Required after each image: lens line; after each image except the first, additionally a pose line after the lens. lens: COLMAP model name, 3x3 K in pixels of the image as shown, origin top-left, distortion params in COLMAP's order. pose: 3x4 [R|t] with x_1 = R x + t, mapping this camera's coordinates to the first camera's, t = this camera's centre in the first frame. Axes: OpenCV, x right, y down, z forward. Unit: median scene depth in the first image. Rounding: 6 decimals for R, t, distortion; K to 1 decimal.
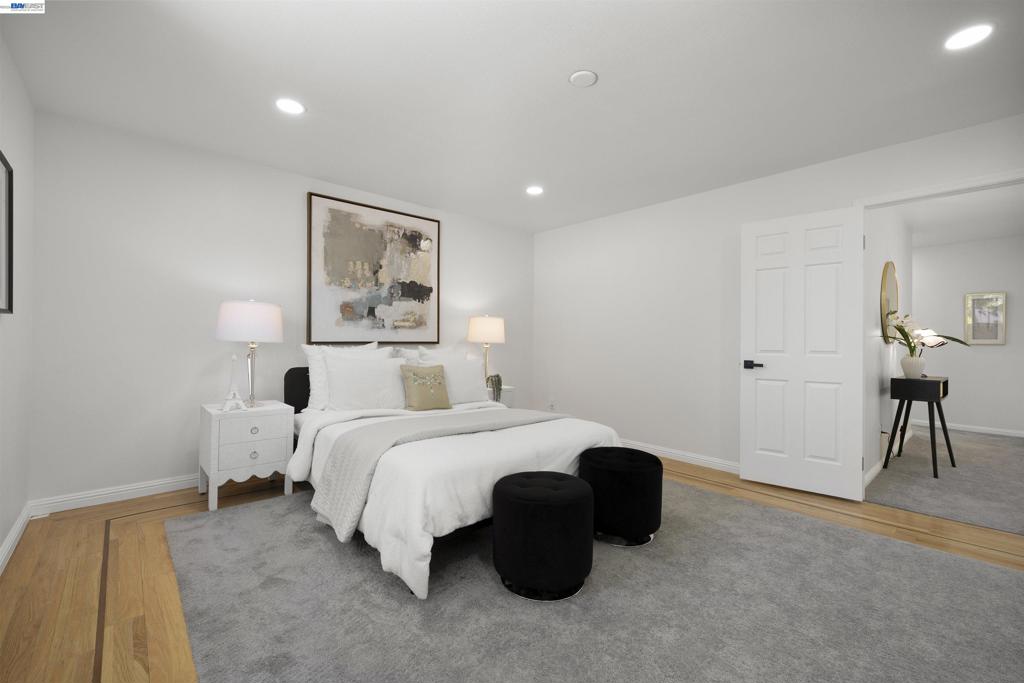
lens RADIAL K [[428.3, 0, 512.0], [0, 428.3, 341.5], [0, 0, 1]] dist [0.000888, -0.000917]
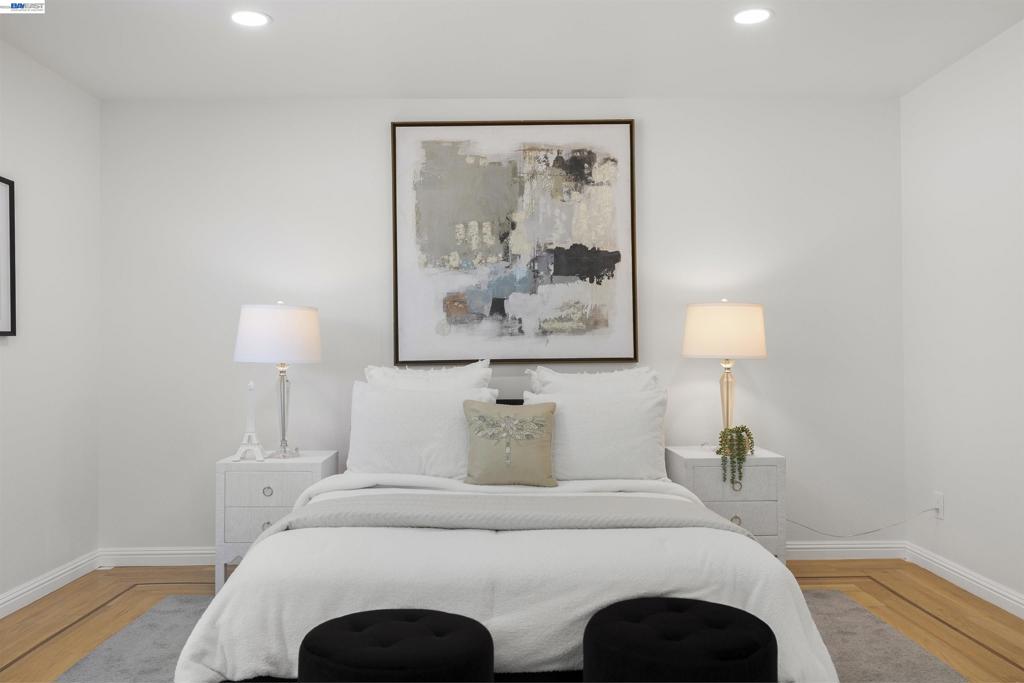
lens RADIAL K [[857.3, 0, 514.1], [0, 857.3, 345.3], [0, 0, 1]] dist [-0.006513, -0.001467]
pose [[0.753176, -0.024911, -0.657347, 0.425271], [0.015475, 0.999677, -0.020152, 0.004741], [0.657637, 0.005006, 0.753318, 0.155570]]
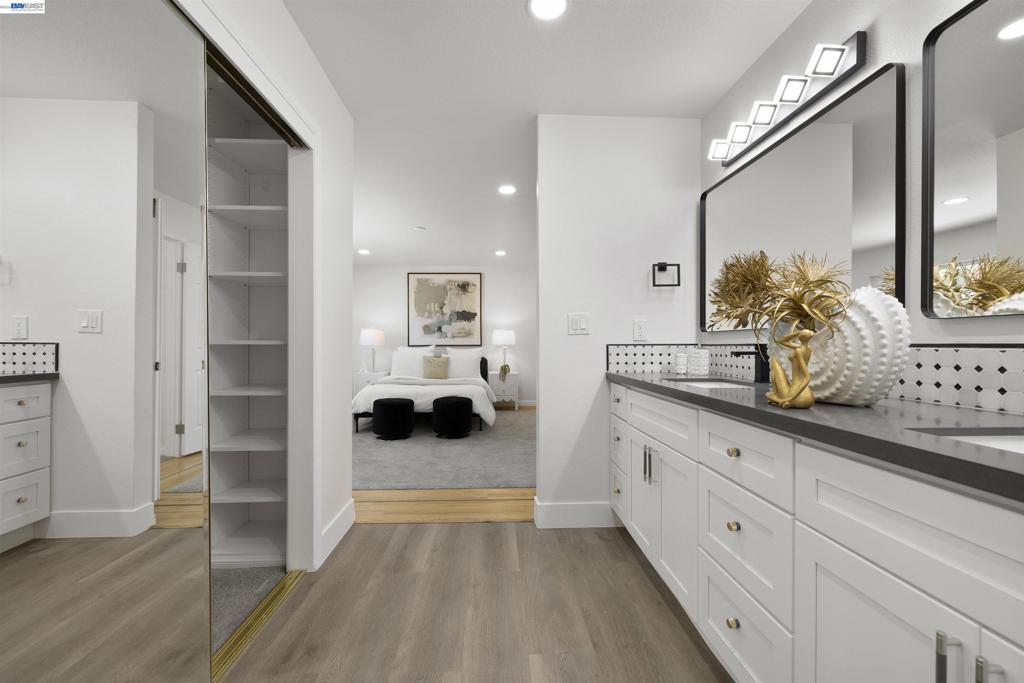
lens RADIAL K [[421.5, 0, 512.0], [0, 421.5, 341.5], [0, 0, 1]] dist [-0.000193, 0.000296]
pose [[0.778095, -0.015730, -0.627950, 1.060698], [0.007950, 0.999853, -0.015195, 0.015706], [0.628097, 0.006831, 0.778105, -0.235469]]
